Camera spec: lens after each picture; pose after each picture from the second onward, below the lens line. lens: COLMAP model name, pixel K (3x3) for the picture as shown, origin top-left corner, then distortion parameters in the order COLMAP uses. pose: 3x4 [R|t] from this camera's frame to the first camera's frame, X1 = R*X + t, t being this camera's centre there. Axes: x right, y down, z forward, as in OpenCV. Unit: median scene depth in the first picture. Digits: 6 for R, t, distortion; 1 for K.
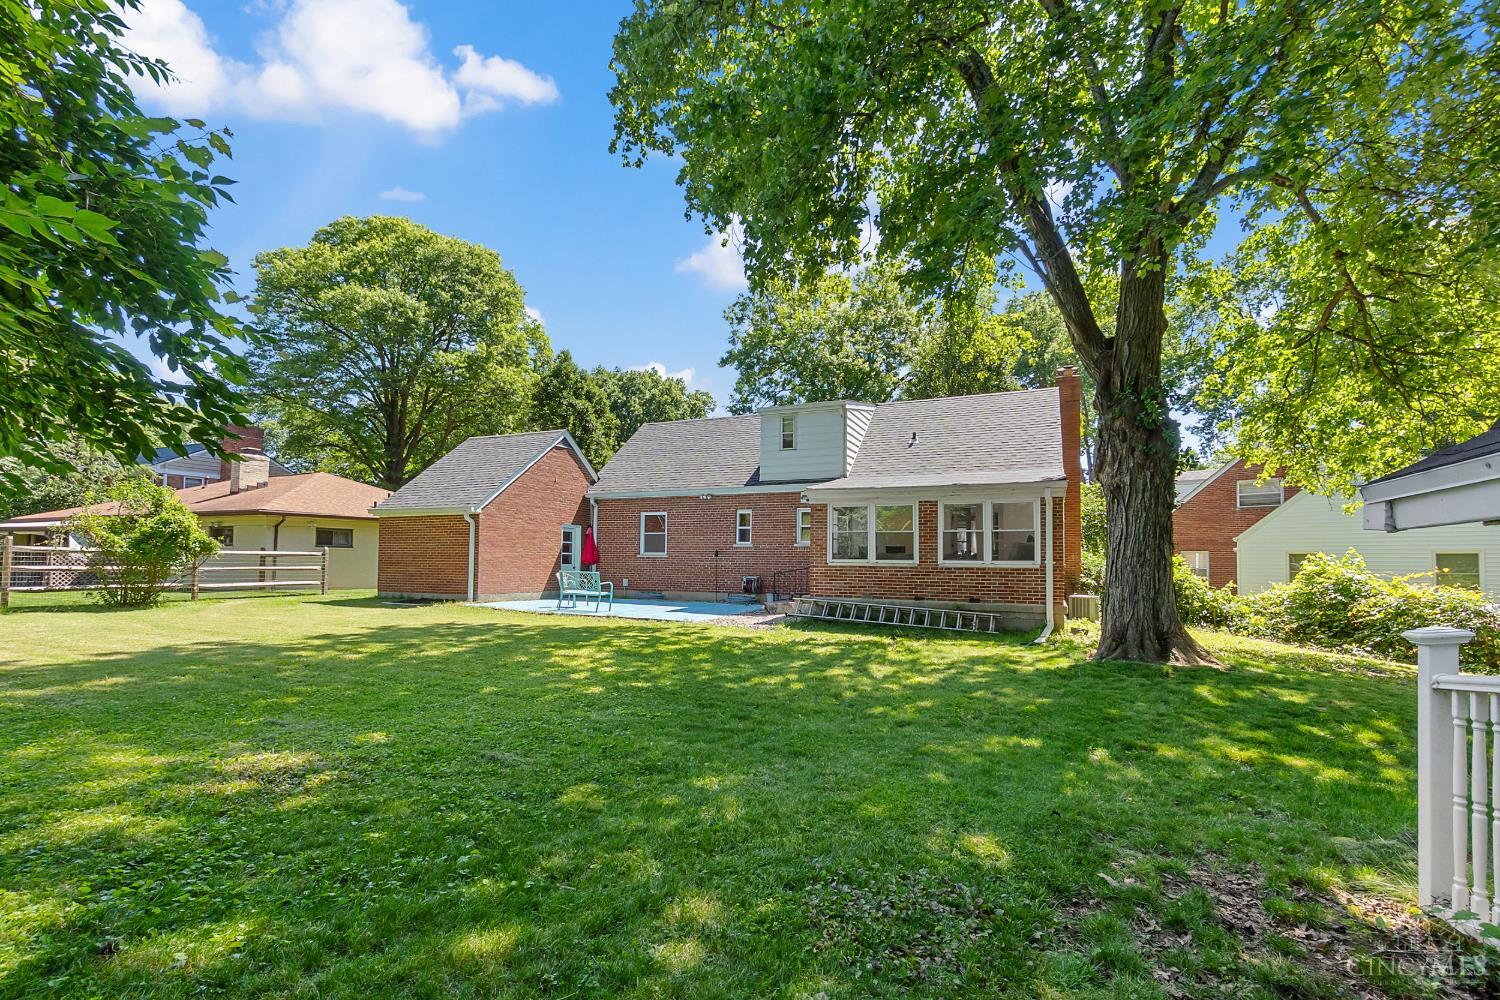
lens RADIAL K [[645.5, 0, 751.8], [0, 645.5, 539.5], [0, 0, 1]] dist [-0.000485, -0.000045]
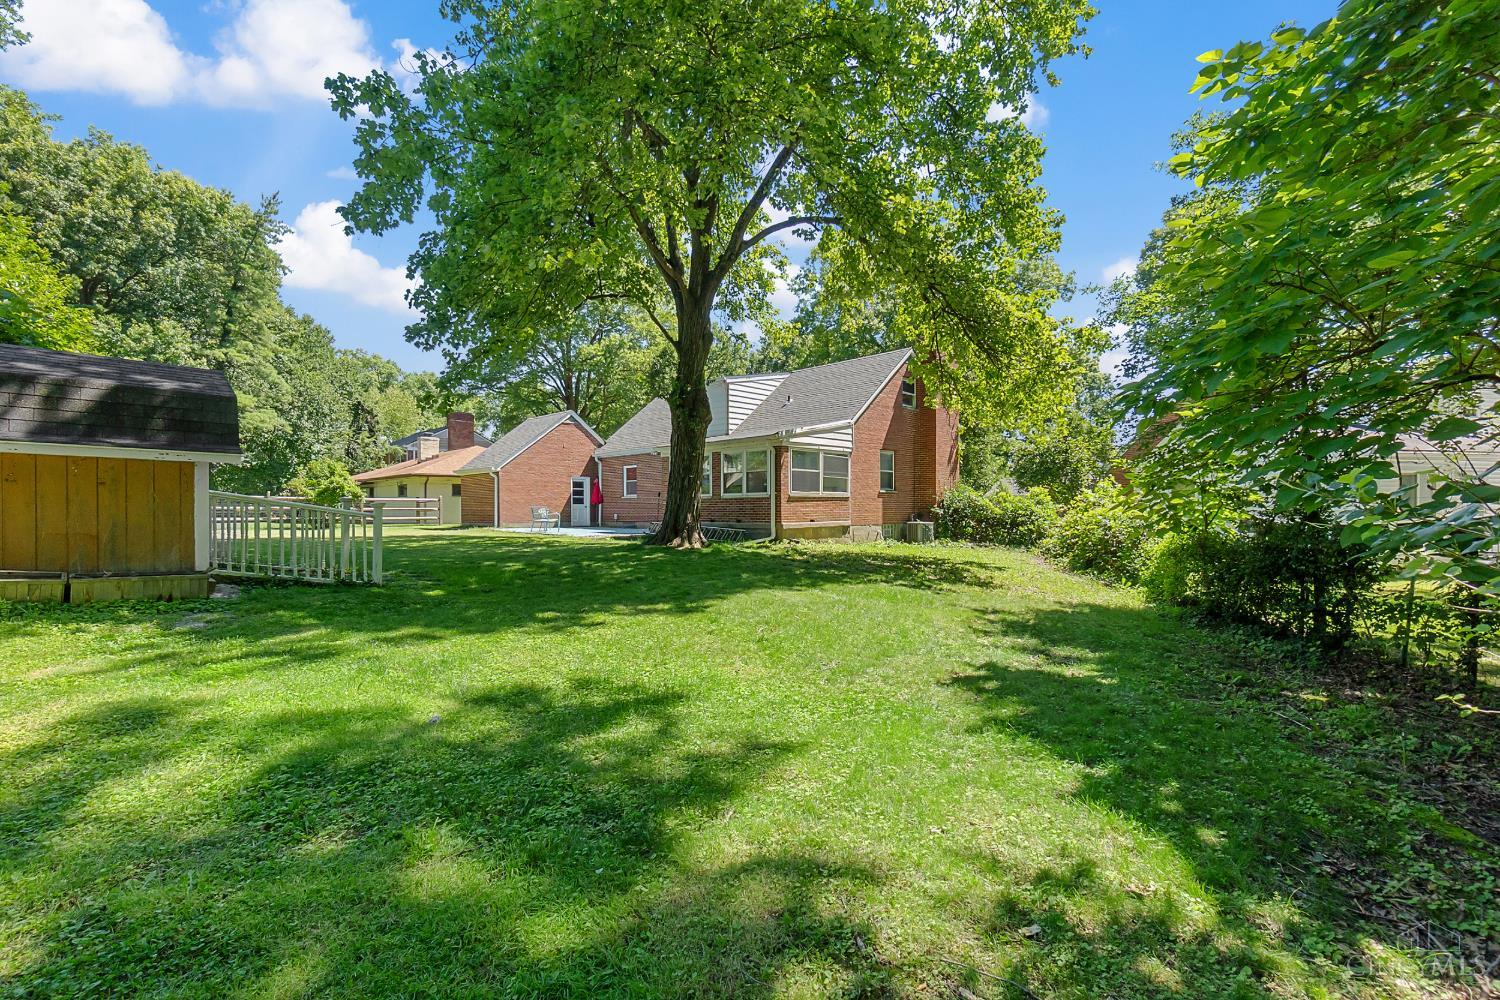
lens RADIAL K [[652.0, 0, 744.9], [0, 652.0, 492.8], [0, 0, 1]] dist [-0.000242, 0.000007]
pose [[0.935090, -0.022805, -0.353676, 0.566161], [0.024548, 0.999699, 0.000442, 0.021050], [0.353559, -0.009095, 0.935368, -0.215899]]
